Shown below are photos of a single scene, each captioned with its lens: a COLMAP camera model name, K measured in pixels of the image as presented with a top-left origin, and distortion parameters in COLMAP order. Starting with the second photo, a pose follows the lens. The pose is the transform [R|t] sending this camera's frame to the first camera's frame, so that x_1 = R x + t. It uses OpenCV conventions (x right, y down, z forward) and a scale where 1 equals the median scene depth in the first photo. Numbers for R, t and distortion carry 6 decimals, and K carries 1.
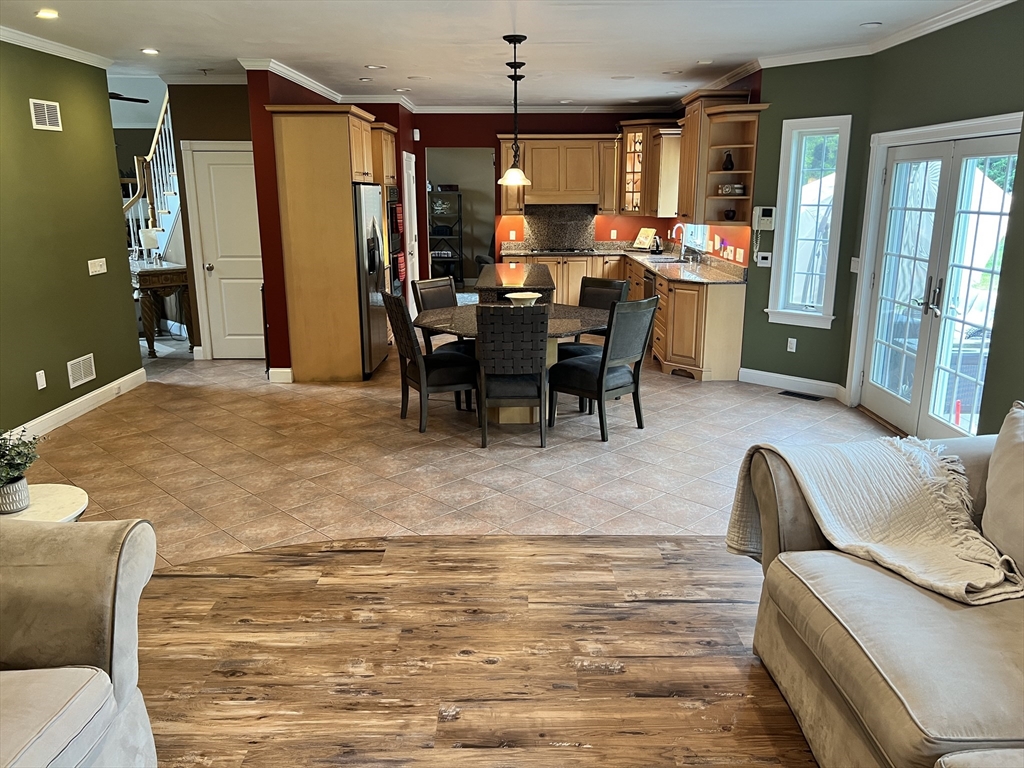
lens RADIAL K [[774.3, 0, 512.0], [0, 774.3, 384.0], [0, 0, 1]] dist [0.074051, -0.158598]
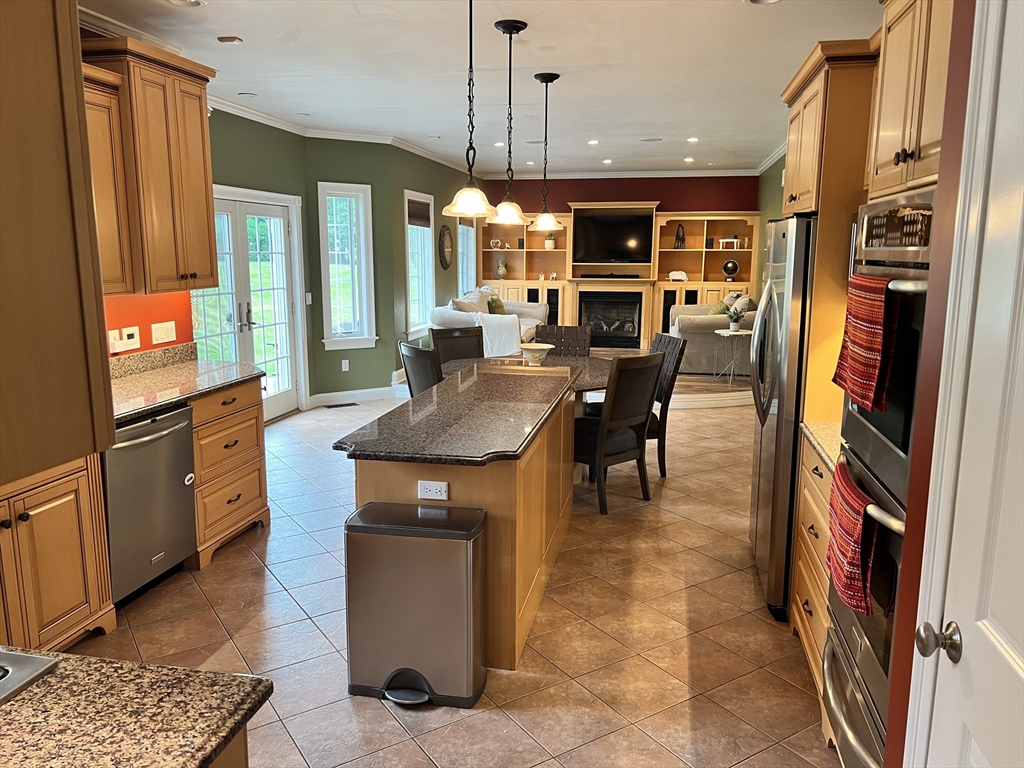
lens RADIAL K [[770.8, 0, 512.4], [0, 770.8, 385.4], [0, 0, 1]] dist [0.073944, -0.135222]
pose [[-0.982001, -0.035302, 0.185548, -0.118083], [0.042957, 0.914889, 0.401414, -0.398481], [-0.183926, 0.402160, -0.896905, 1.657036]]
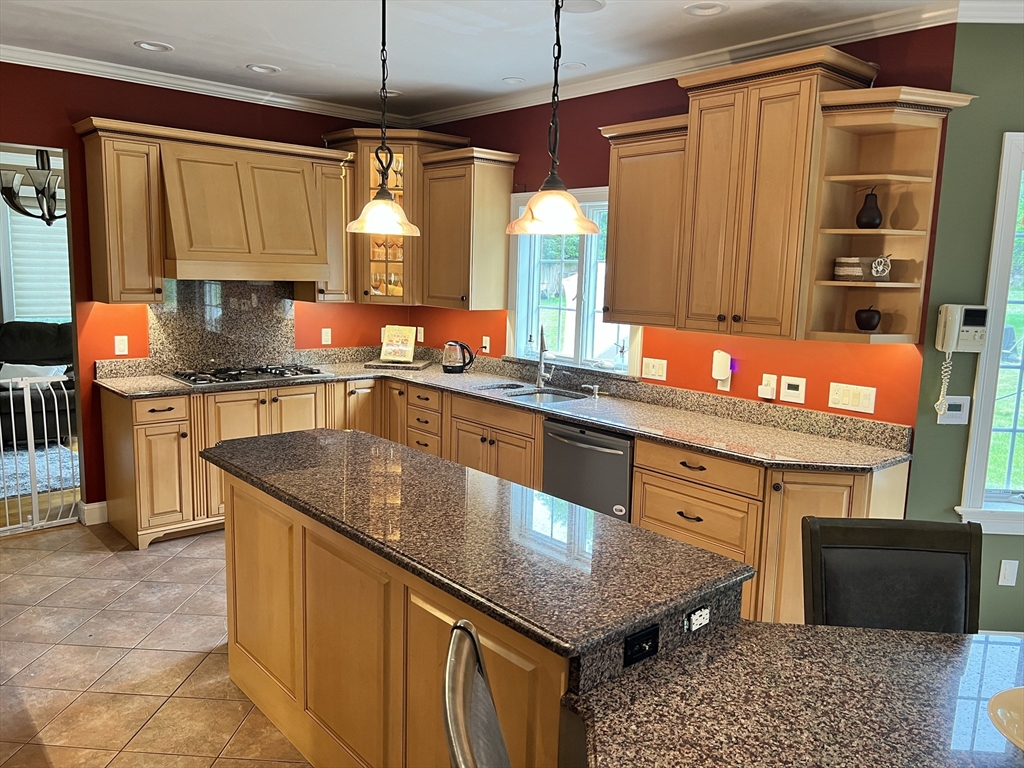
lens RADIAL K [[770.7, 0, 512.0], [0, 770.7, 384.0], [0, 0, 1]] dist [0.075305, -0.099358]
pose [[0.745360, -0.075851, 0.662333, -0.212888], [0.131067, 0.990789, -0.034031, -0.199202], [-0.653651, 0.112176, 0.748436, 0.826704]]
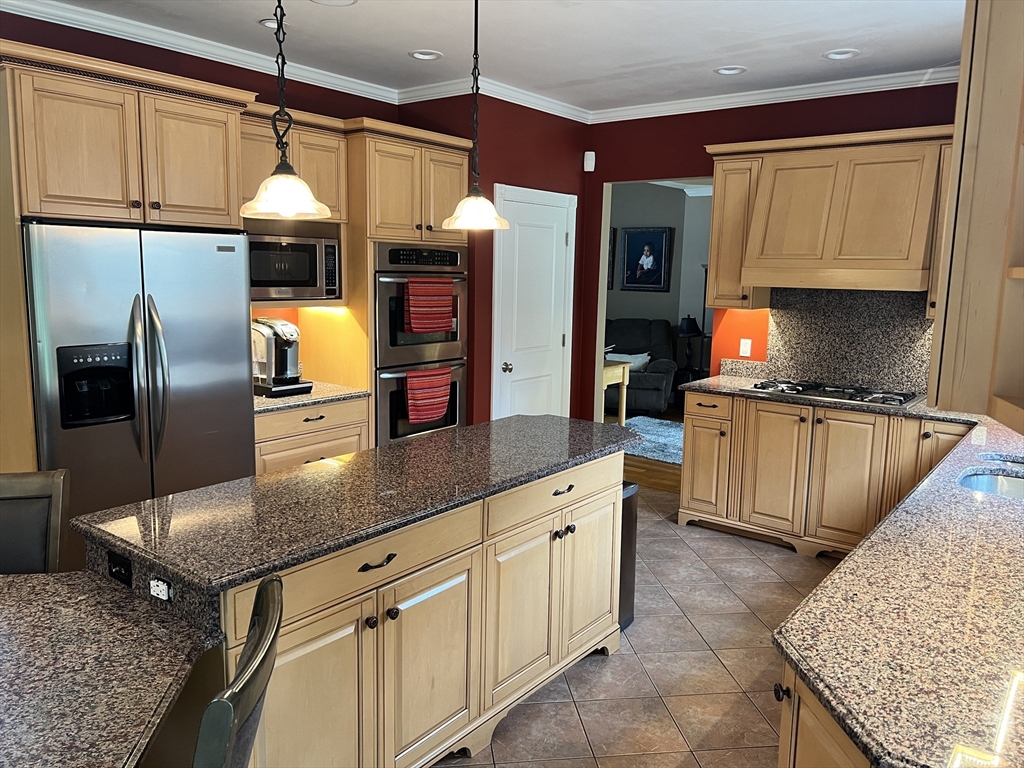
lens RADIAL K [[769.2, 0, 509.6], [0, 769.2, 370.9], [0, 0, 1]] dist [0.074673, -0.086805]
pose [[0.795265, 0.100128, -0.597937, 0.285234], [-0.166978, 0.984297, -0.057257, -0.199050], [0.582814, 0.145377, 0.799496, 0.838754]]
